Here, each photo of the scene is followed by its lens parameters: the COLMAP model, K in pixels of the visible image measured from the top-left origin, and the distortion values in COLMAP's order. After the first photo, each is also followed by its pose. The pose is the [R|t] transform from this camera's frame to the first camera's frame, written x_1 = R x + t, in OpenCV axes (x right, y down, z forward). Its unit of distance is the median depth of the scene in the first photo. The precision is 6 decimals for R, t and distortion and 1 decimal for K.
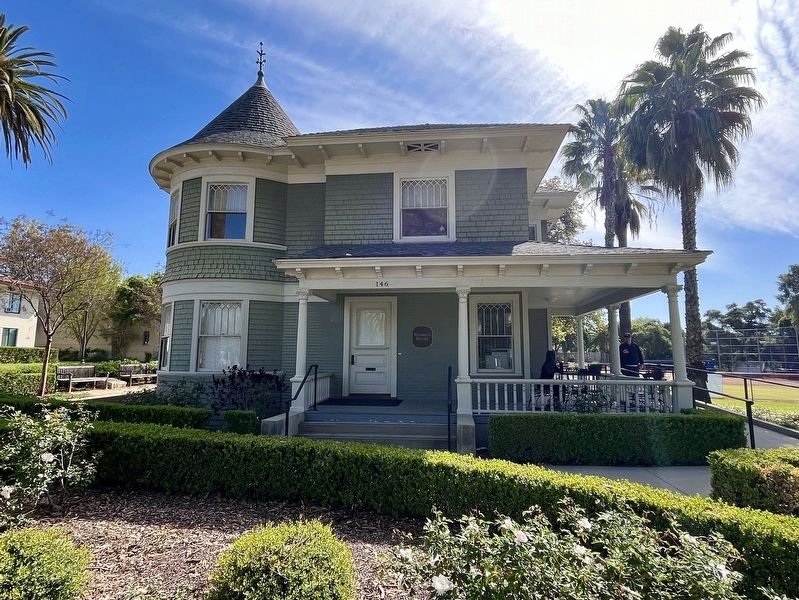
lens RADIAL K [[449.2, 0, 398.8], [0, 449.2, 297.8], [0, 0, 1]] dist [-0.004836, -0.000611]
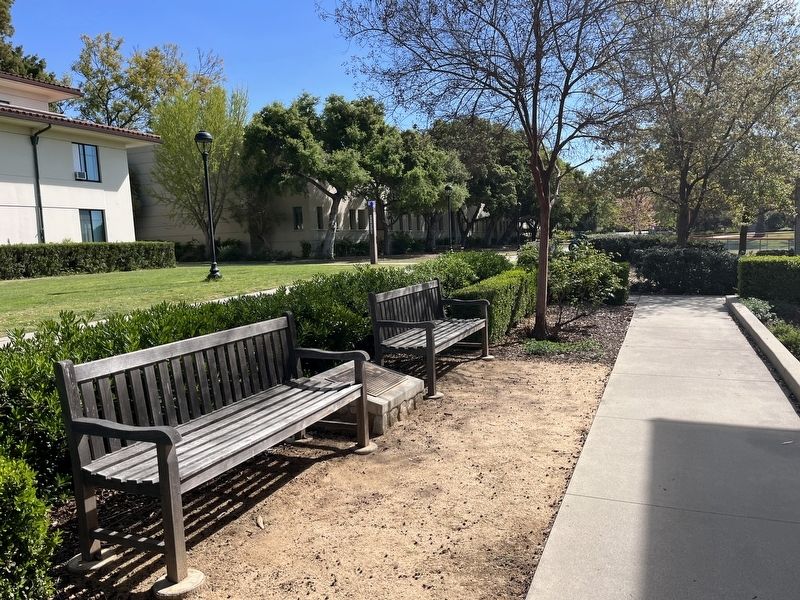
lens RADIAL K [[605.4, 0, 400.8], [0, 605.4, 300.3], [0, 0, 1]] dist [0.006599, 0.001430]
pose [[0.952247, -0.016704, -0.304872, -0.215897], [0.087171, 0.971817, 0.219025, 0.036209], [0.292621, -0.235142, 0.926866, 0.304436]]
